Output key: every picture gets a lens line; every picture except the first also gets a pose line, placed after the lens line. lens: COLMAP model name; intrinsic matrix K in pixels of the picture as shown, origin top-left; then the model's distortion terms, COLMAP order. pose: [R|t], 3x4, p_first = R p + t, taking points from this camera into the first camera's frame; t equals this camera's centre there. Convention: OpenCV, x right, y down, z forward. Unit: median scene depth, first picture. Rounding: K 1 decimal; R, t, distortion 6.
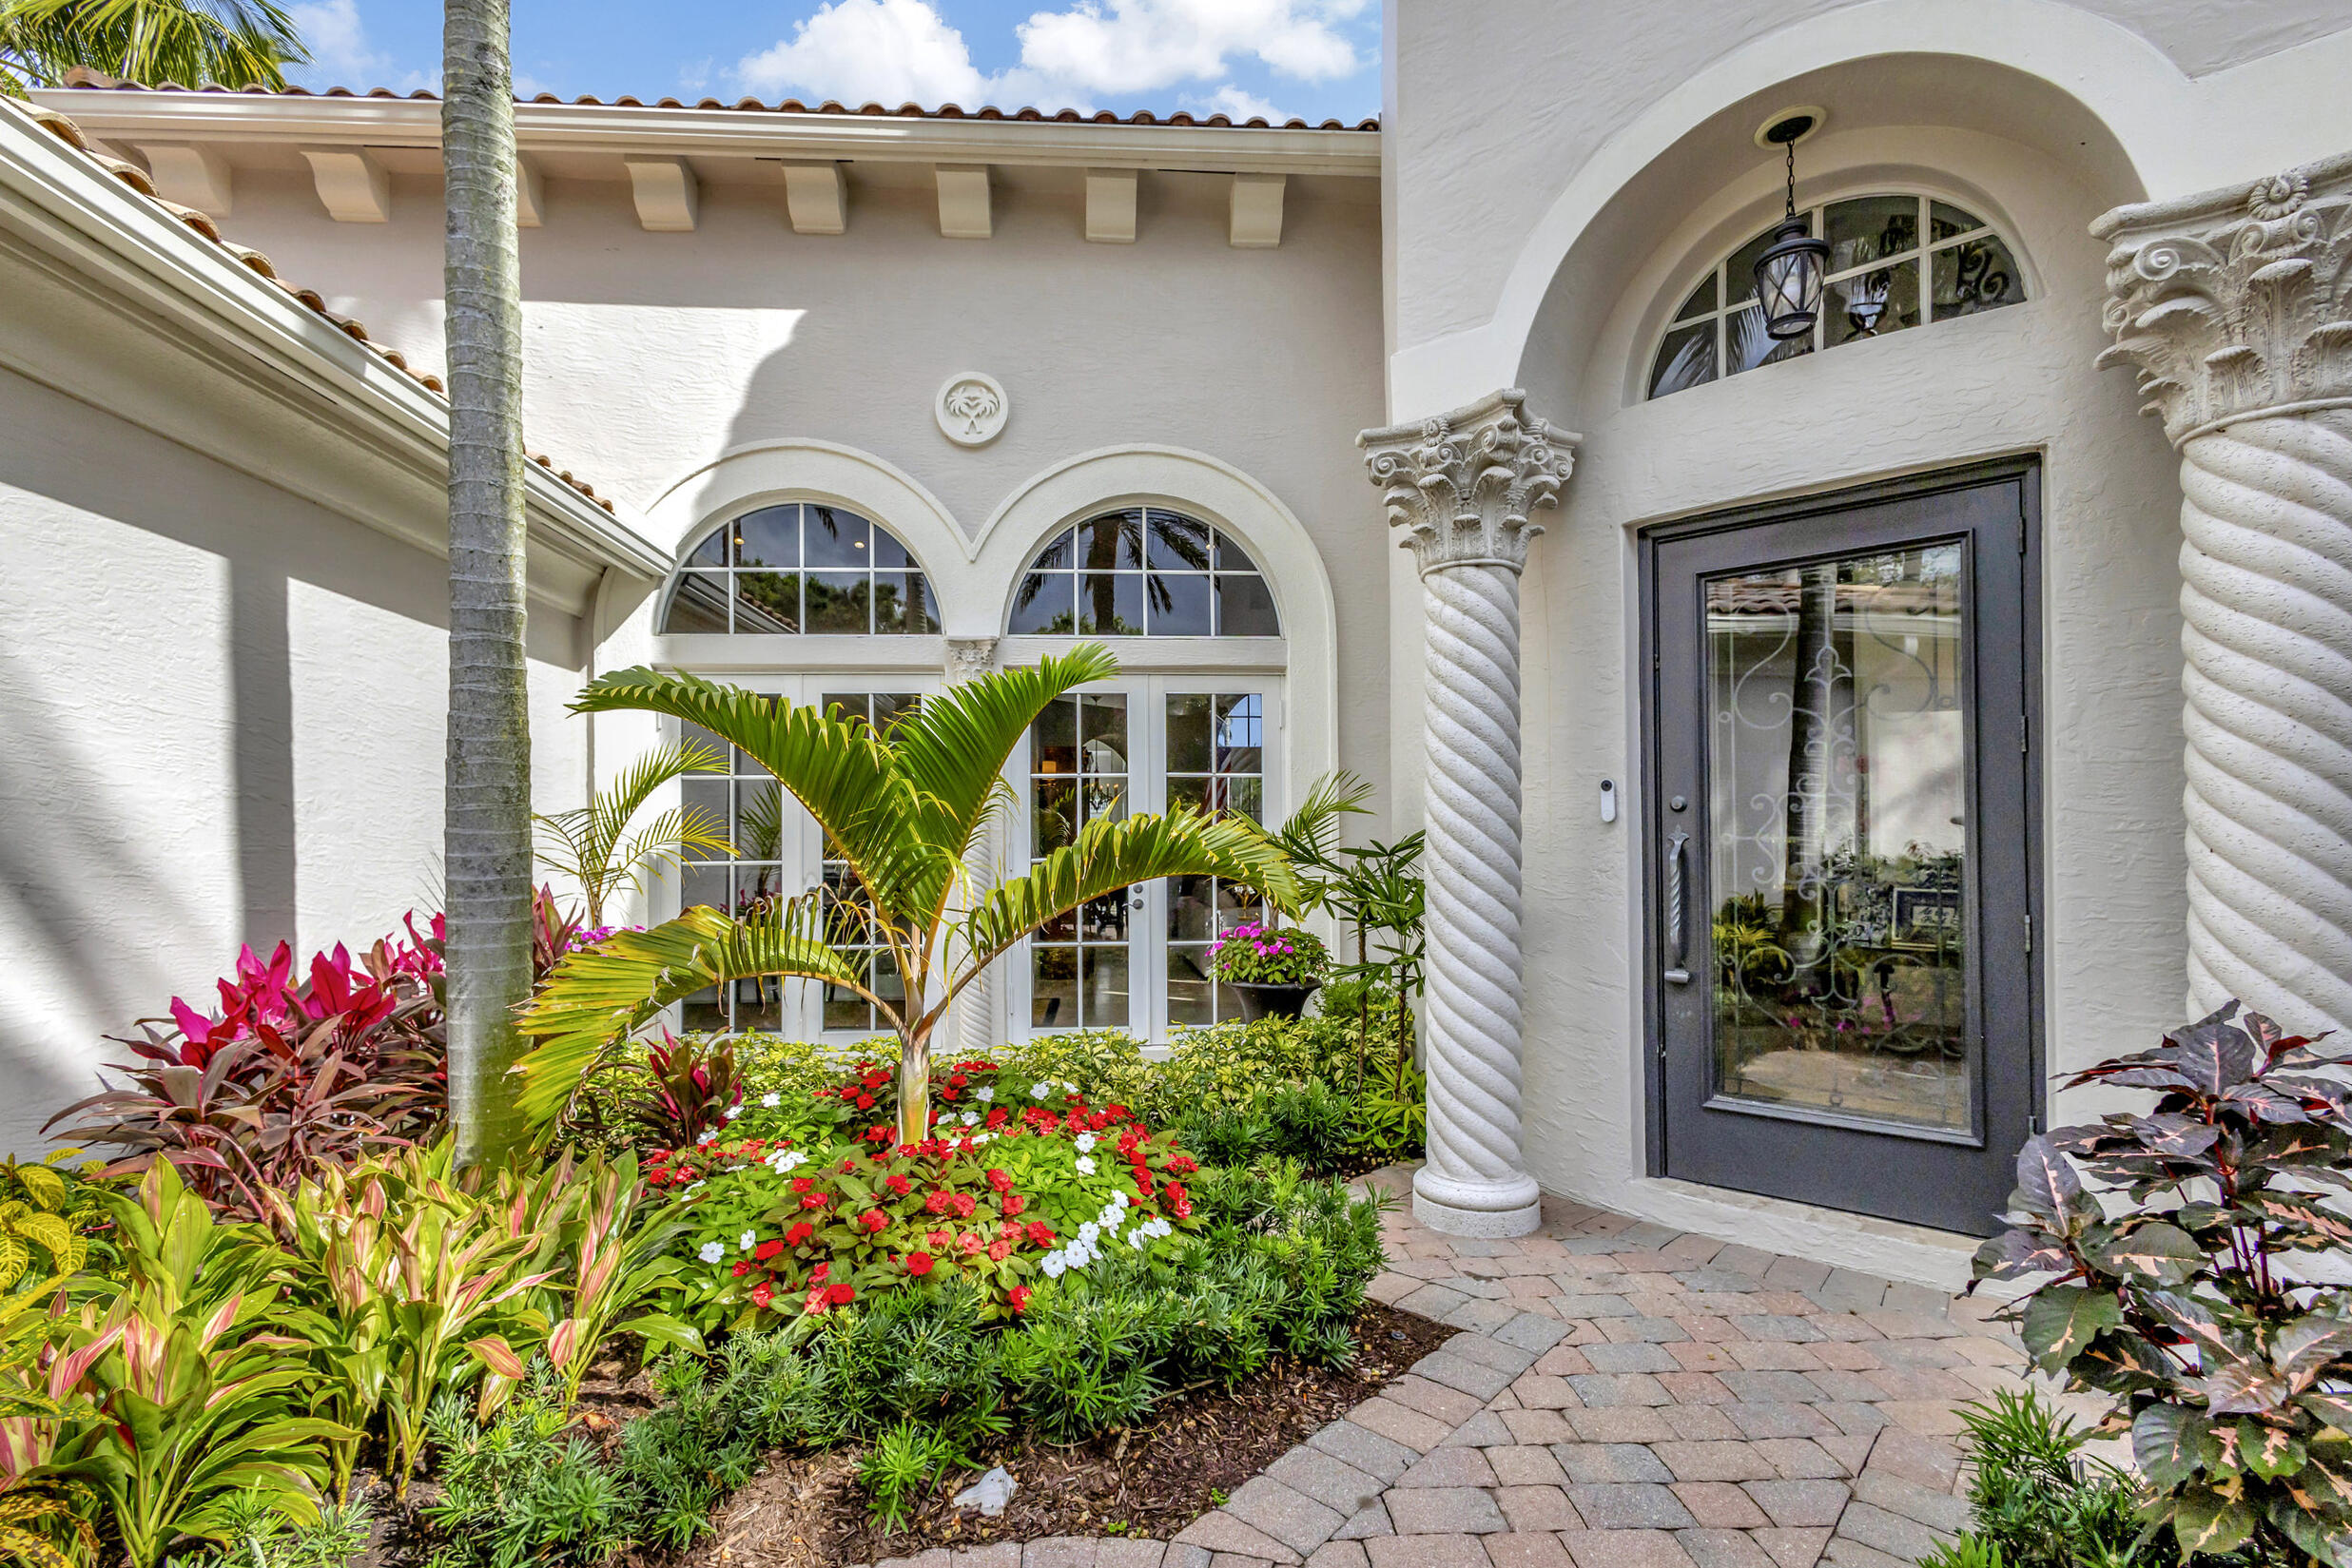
lens RADIAL K [[1086.2, 0, 1187.1], [0, 1086.2, 827.7], [0, 0, 1]] dist [0.008214, -0.000213]
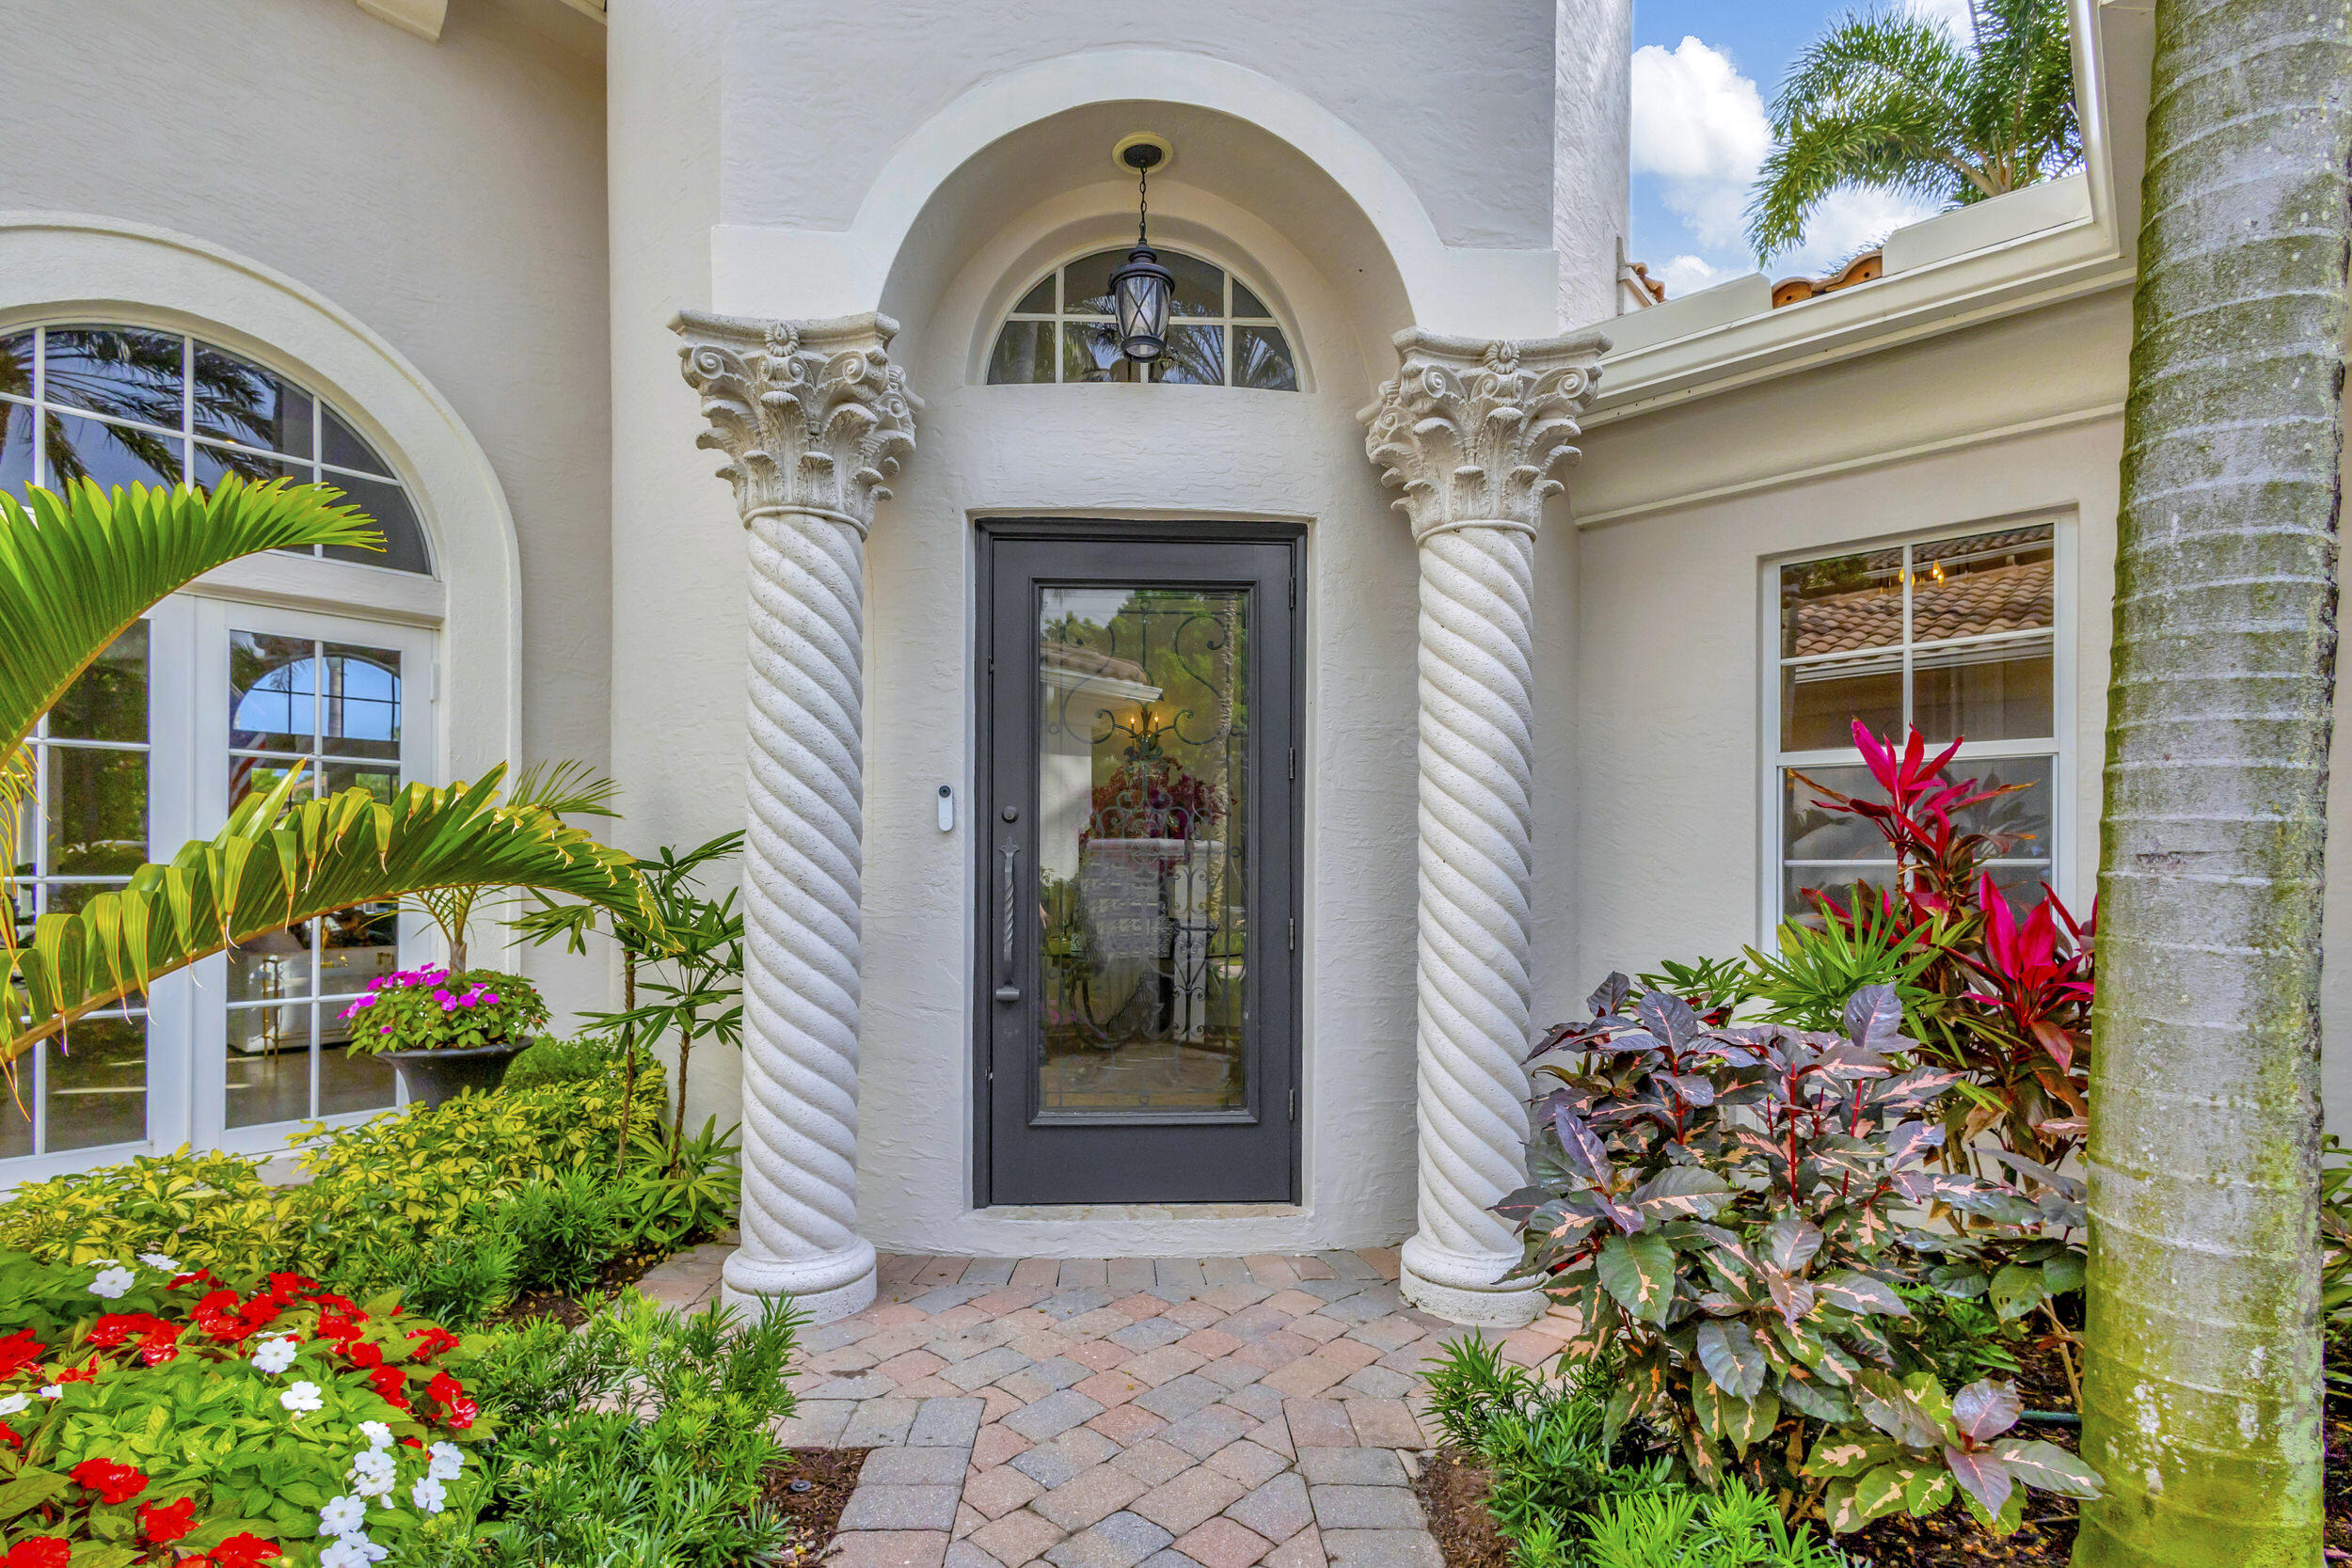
lens RADIAL K [[1109.8, 0, 1179.4], [0, 1109.8, 860.7], [0, 0, 1]] dist [0.005742, -0.000893]
pose [[0.725834, 0.010884, 0.687784, -0.121108], [-0.014656, 0.999893, -0.000357, 0.018146], [-0.687714, -0.009821, 0.725915, 0.196656]]
